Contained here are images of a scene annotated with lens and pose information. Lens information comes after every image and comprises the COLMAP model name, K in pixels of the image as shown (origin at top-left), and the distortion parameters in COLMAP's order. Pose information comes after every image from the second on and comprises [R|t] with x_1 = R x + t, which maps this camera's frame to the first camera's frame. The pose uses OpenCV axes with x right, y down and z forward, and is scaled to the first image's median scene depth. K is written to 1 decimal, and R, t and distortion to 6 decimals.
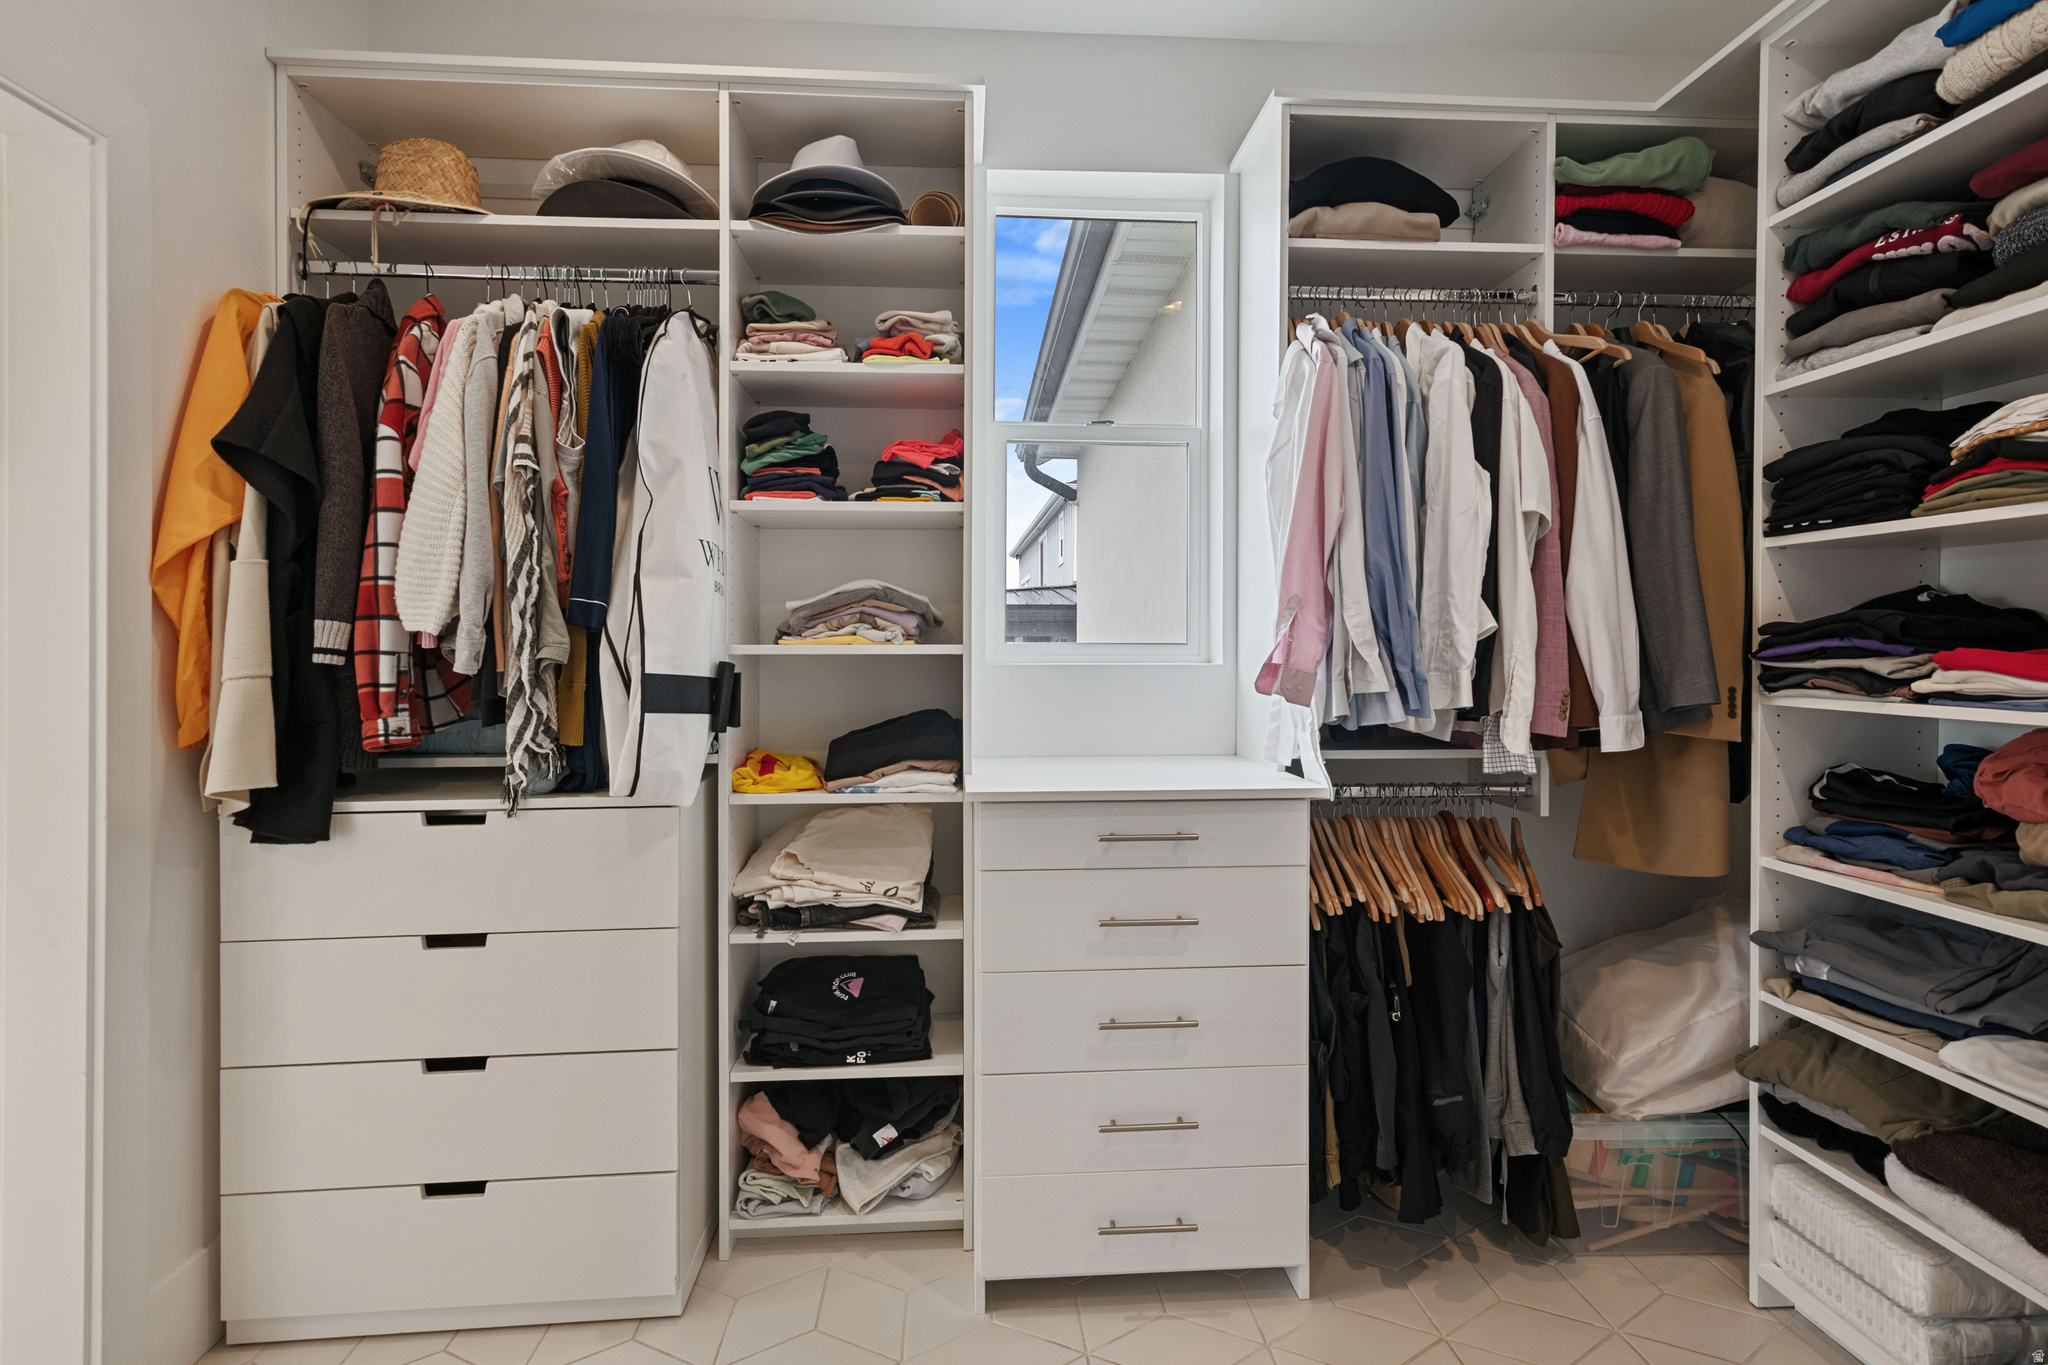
lens RADIAL K [[978.6, 0, 1026.6], [0, 978.6, 669.8], [0, 0, 1]] dist [0.012020, 0.000428]
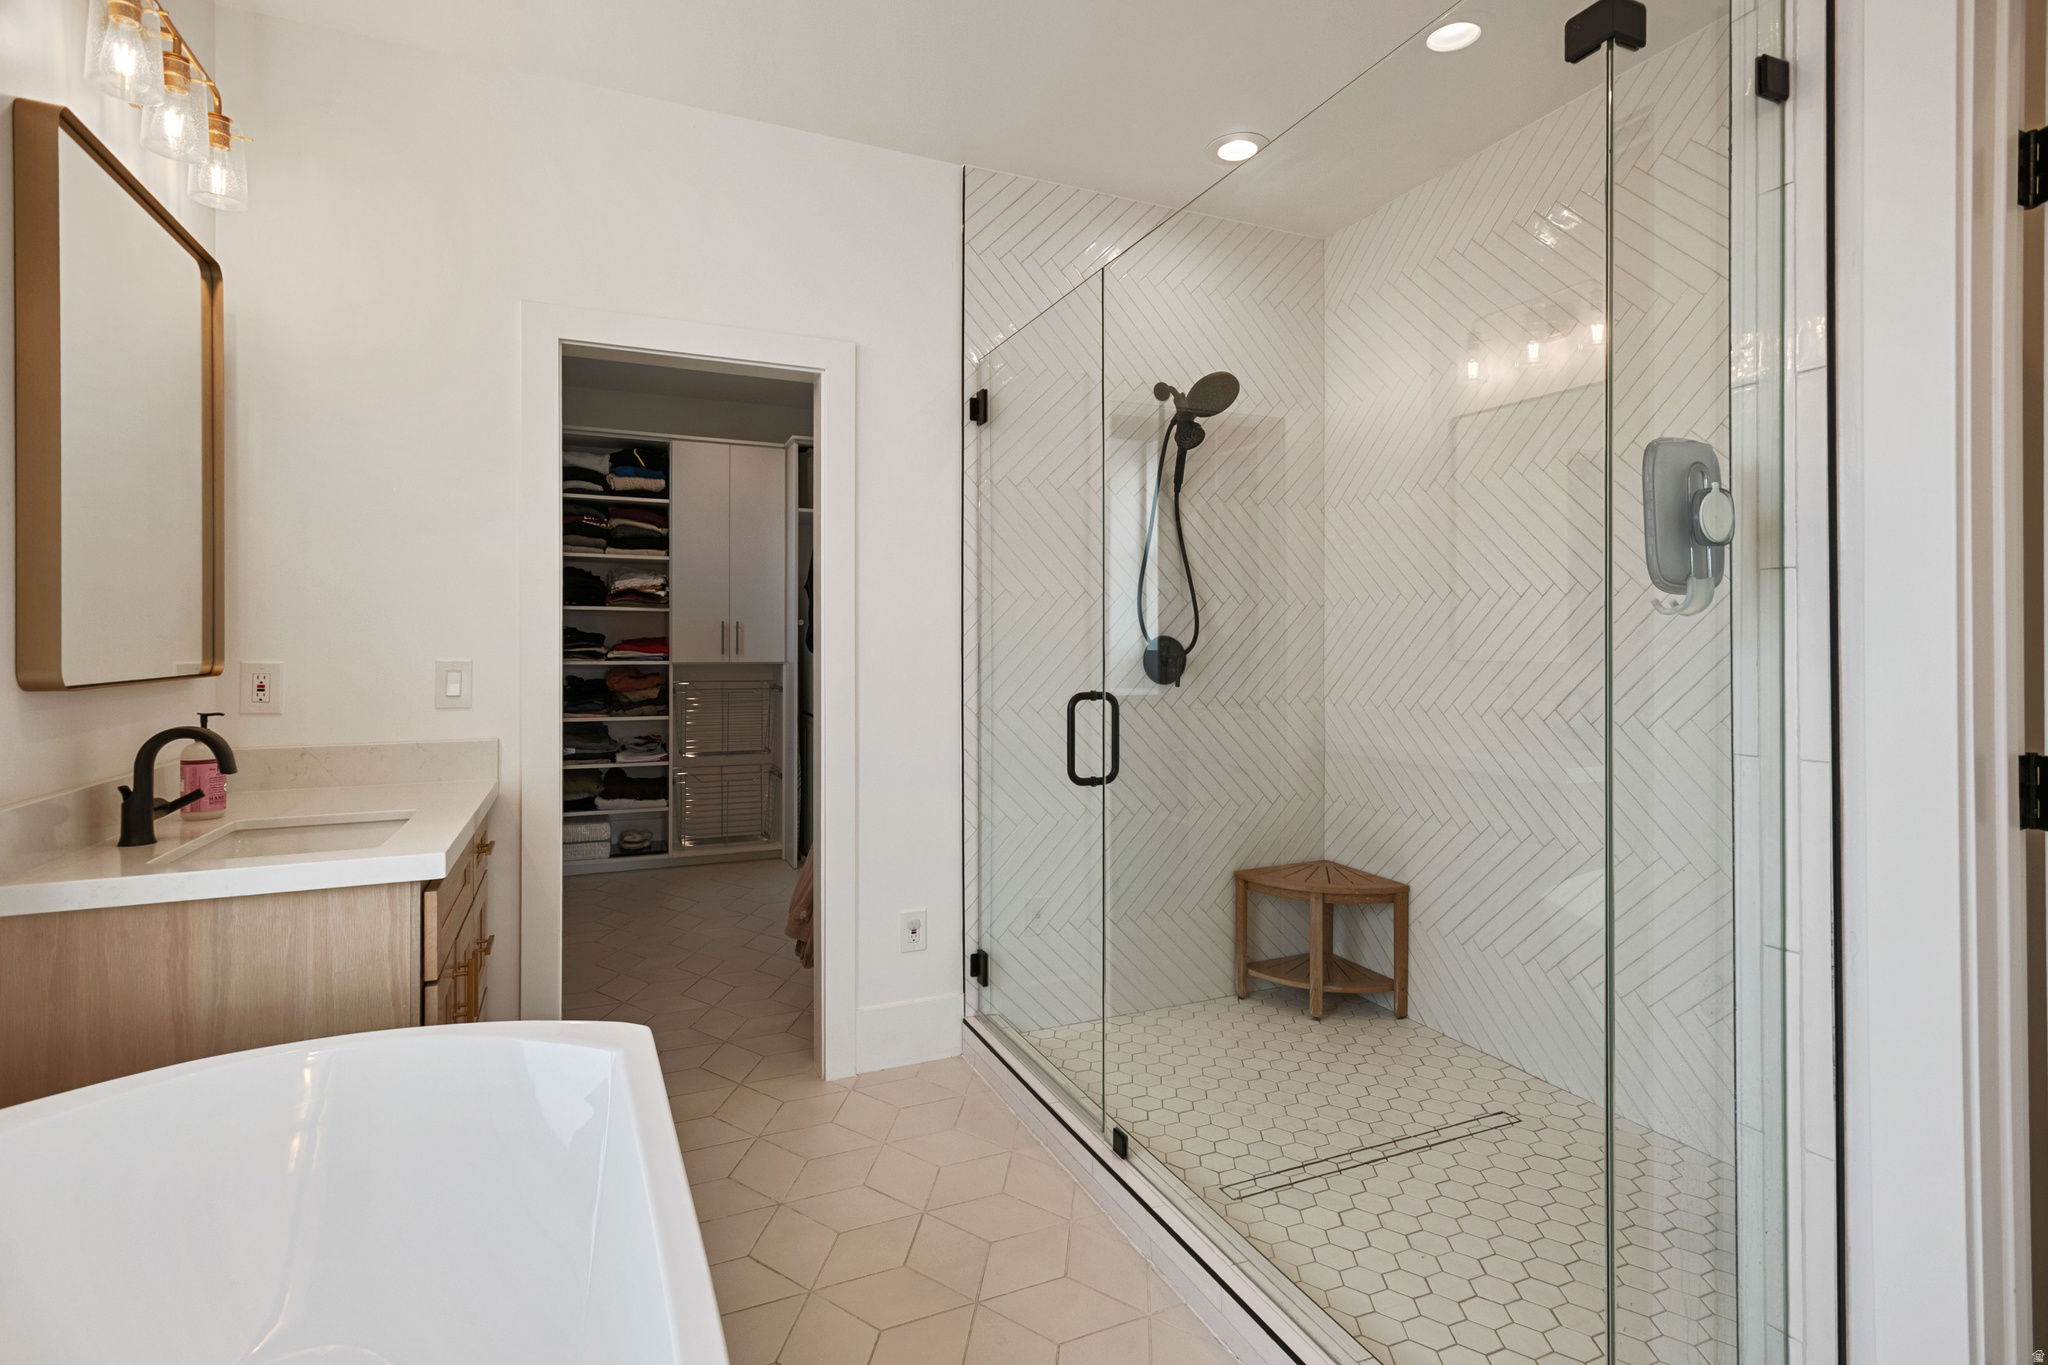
lens RADIAL K [[978.6, 0, 1022.9], [0, 978.6, 640.4], [0, 0, 1]] dist [0.012020, 0.000428]
pose [[-0.347216, 0.006941, 0.937760, -2.761978], [0.009314, 0.999949, -0.003953, -0.009728], [-0.937739, 0.007362, -0.347263, 0.829248]]
